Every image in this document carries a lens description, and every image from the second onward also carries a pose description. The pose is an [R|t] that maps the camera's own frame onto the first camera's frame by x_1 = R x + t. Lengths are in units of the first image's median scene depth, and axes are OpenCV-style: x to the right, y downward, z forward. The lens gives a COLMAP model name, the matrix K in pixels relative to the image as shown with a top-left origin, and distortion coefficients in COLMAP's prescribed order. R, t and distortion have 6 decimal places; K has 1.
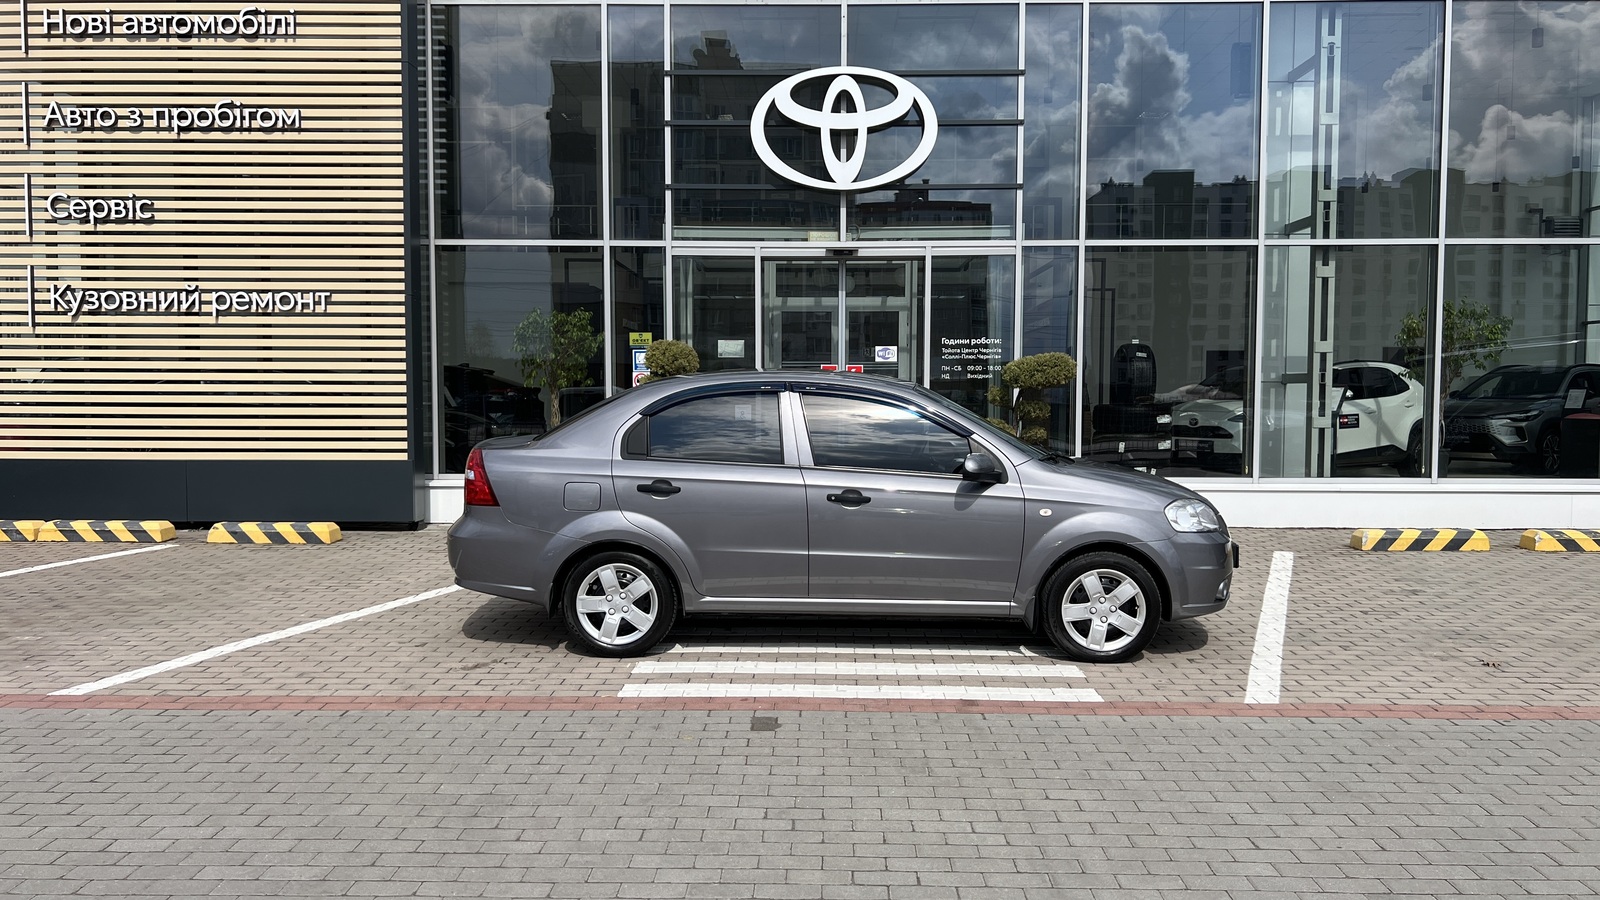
lens RADIAL K [[1216.8, 0, 795.2], [0, 1216.8, 449.1], [0, 0, 1]] dist [0.047927, -0.050111]
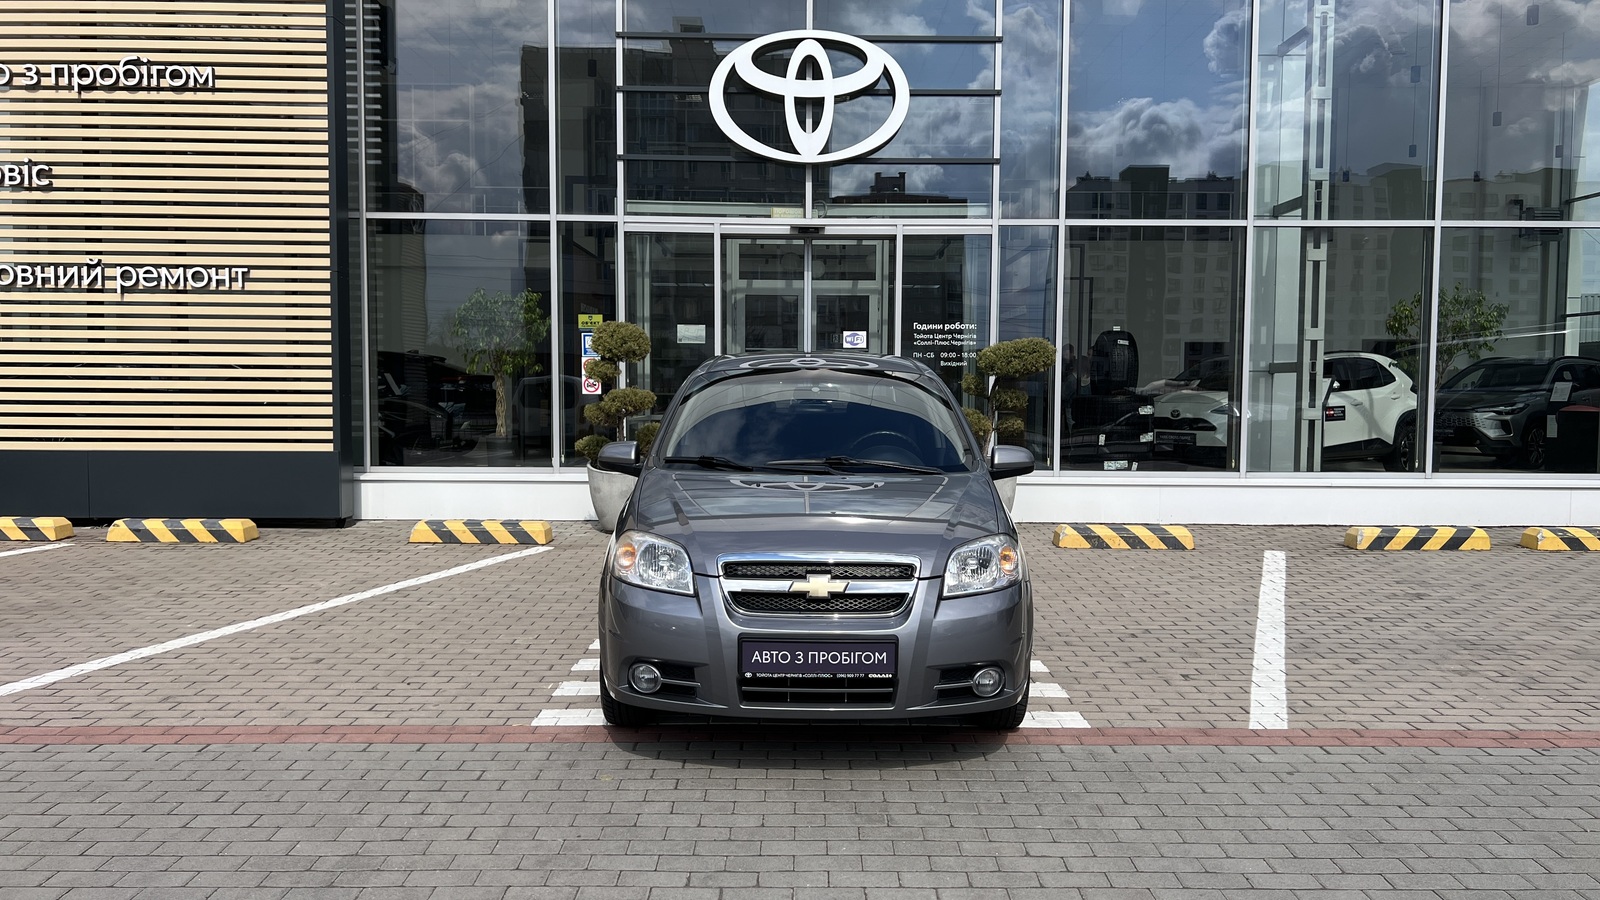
lens RADIAL K [[1216.4, 0, 811.5], [0, 1216.4, 449.9], [0, 0, 1]] dist [0.046334, -0.053975]
pose [[0.999469, 0.002418, 0.032481, 0.012342], [-0.002619, 0.999978, 0.006139, 0.001414], [-0.032465, -0.006221, 0.999453, 0.069325]]
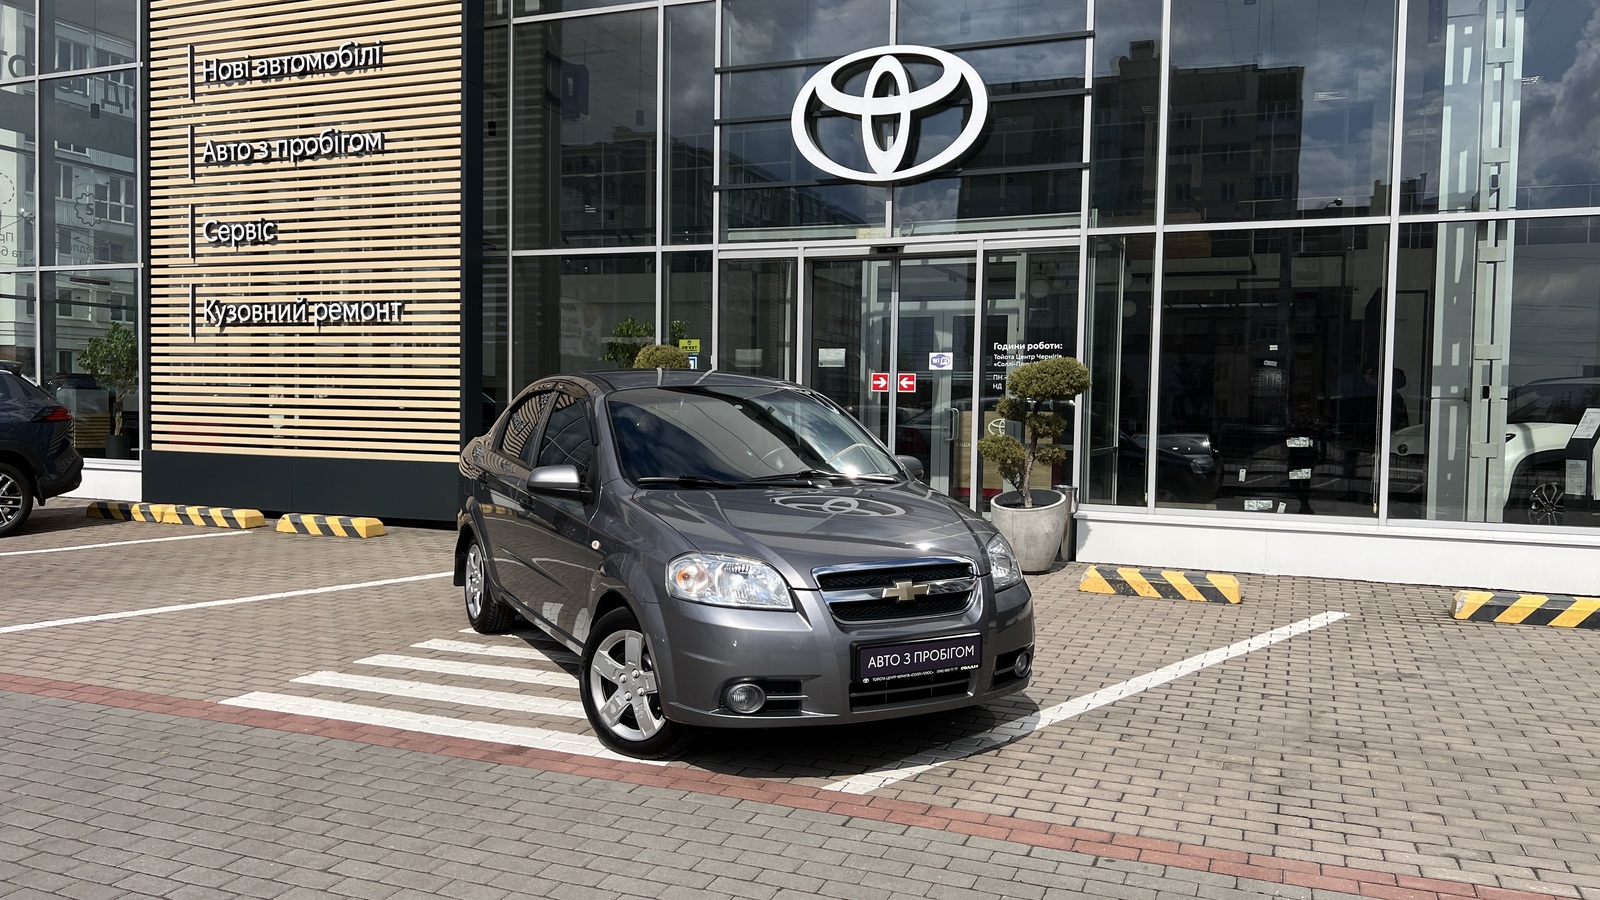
lens RADIAL K [[1216.8, 0, 795.2], [0, 1216.8, 449.1], [0, 0, 1]] dist [0.047927, -0.050111]
pose [[0.932088, 0.026203, -0.361283, 0.325337], [-0.032210, 0.999425, -0.010615, -0.000528], [0.360797, 0.021531, 0.932396, 0.135837]]
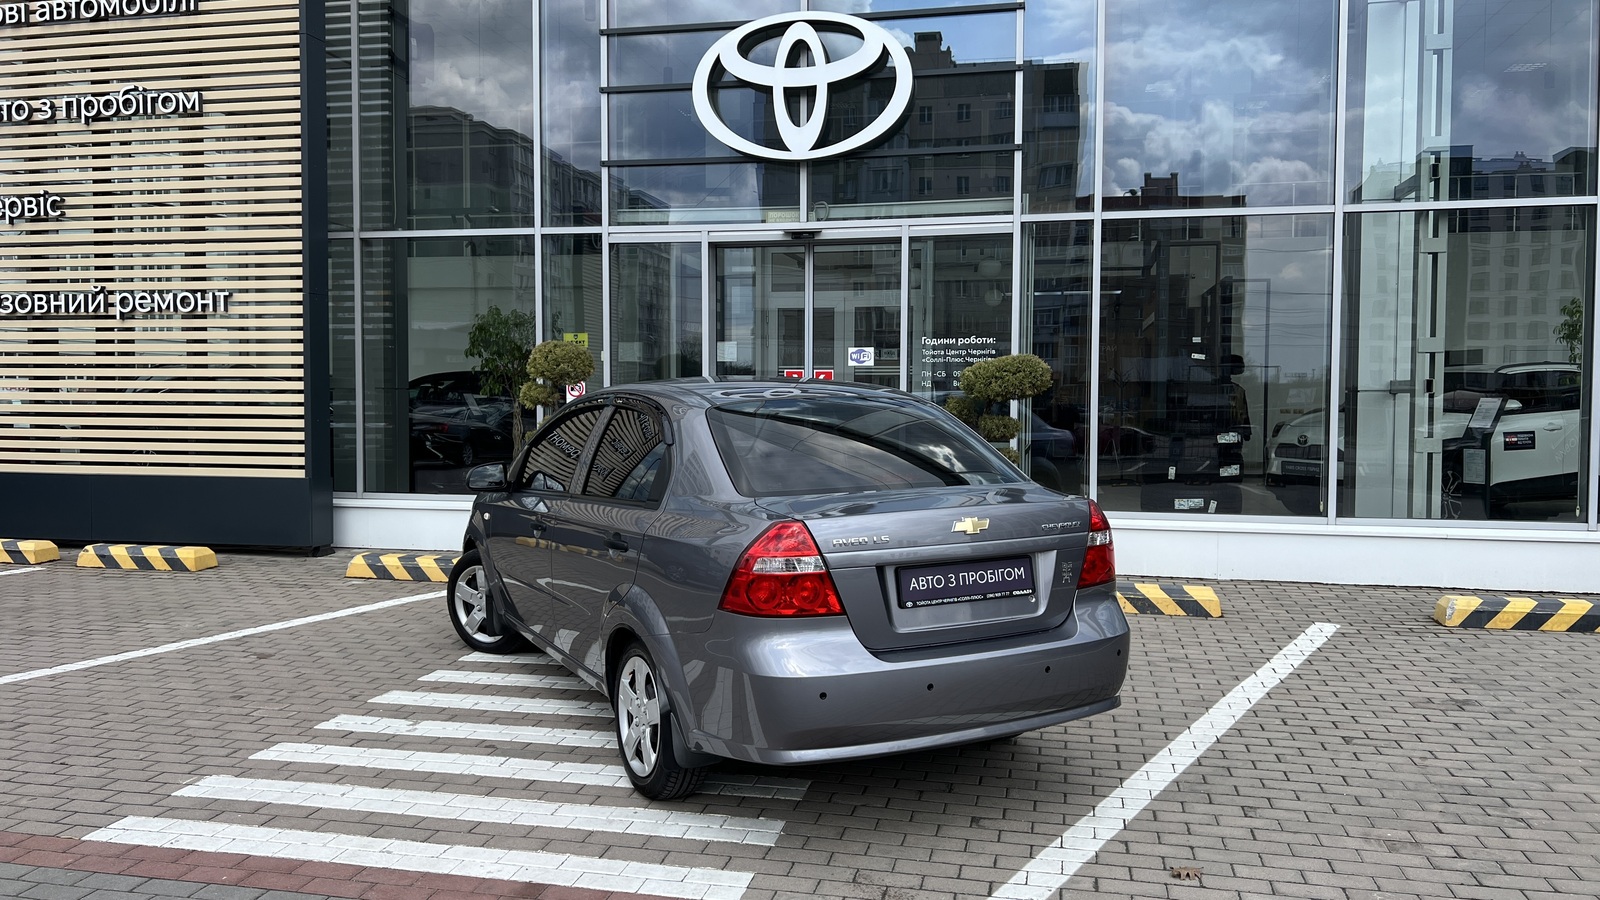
lens RADIAL K [[1212.2, 0, 789.2], [0, 1212.2, 436.4], [0, 0, 1]] dist [0.051327, -0.054369]
pose [[0.979342, 0.008770, -0.202023, 0.210199], [-0.011398, 0.999865, -0.011846, -0.014763], [0.201891, 0.013903, 0.979309, 0.198581]]
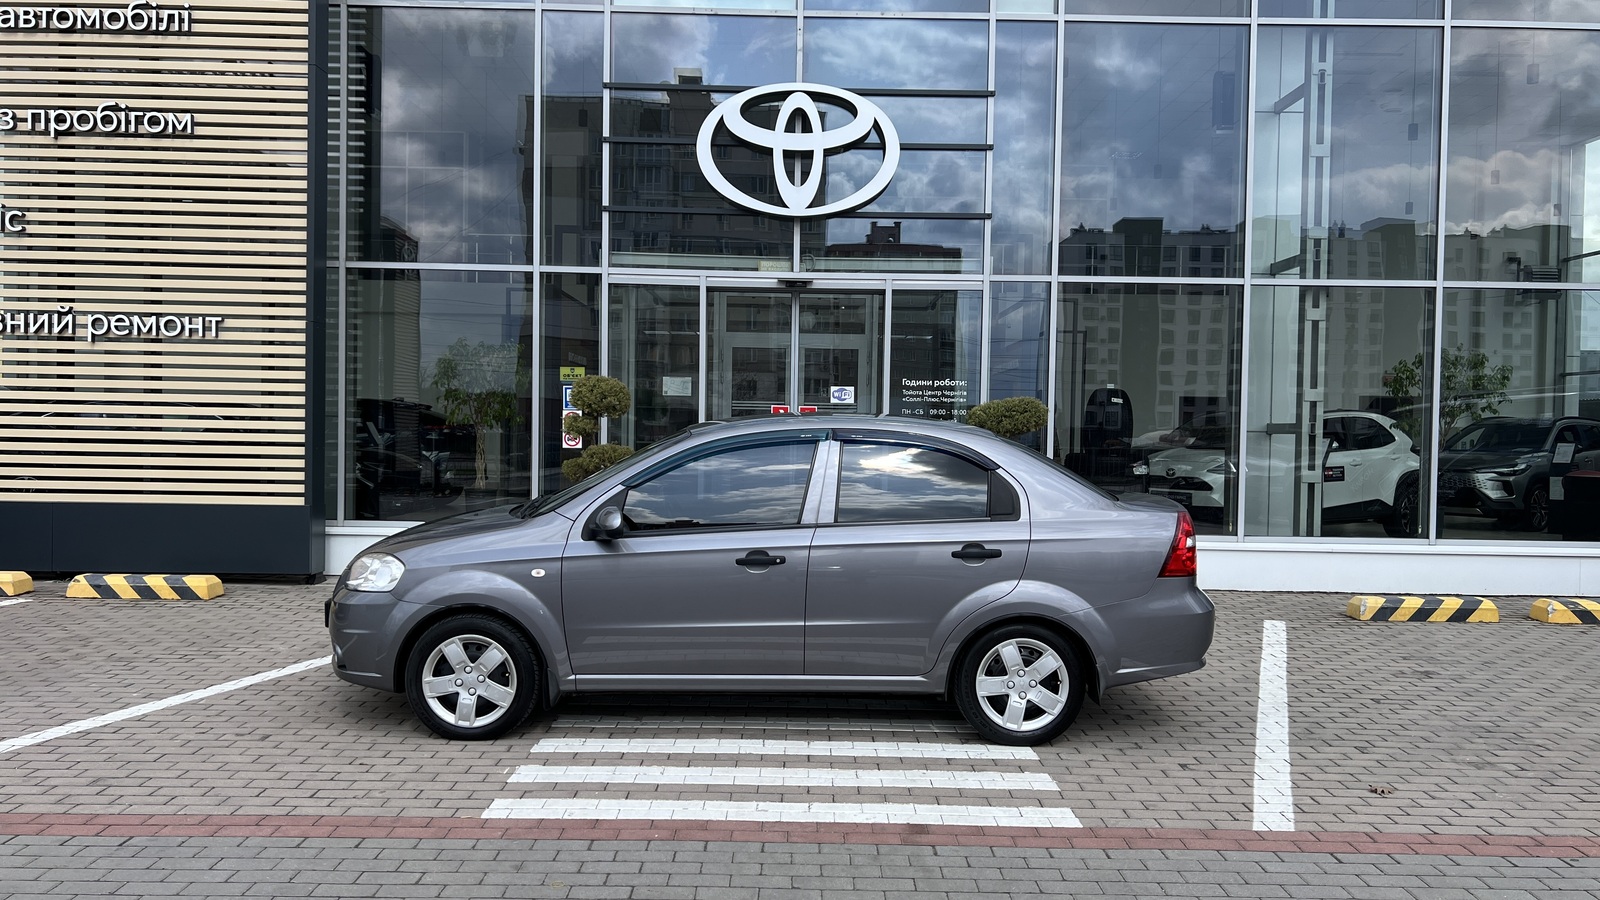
lens RADIAL K [[1212.5, 0, 800.0], [0, 1212.5, 450.0], [0, 0, 1]] dist [0.053253, -0.062040]
pose [[0.999513, 0.014436, 0.027669, 0.019958], [-0.013576, 0.999427, -0.031012, -0.008672], [-0.028100, 0.030621, 0.999136, 0.096620]]
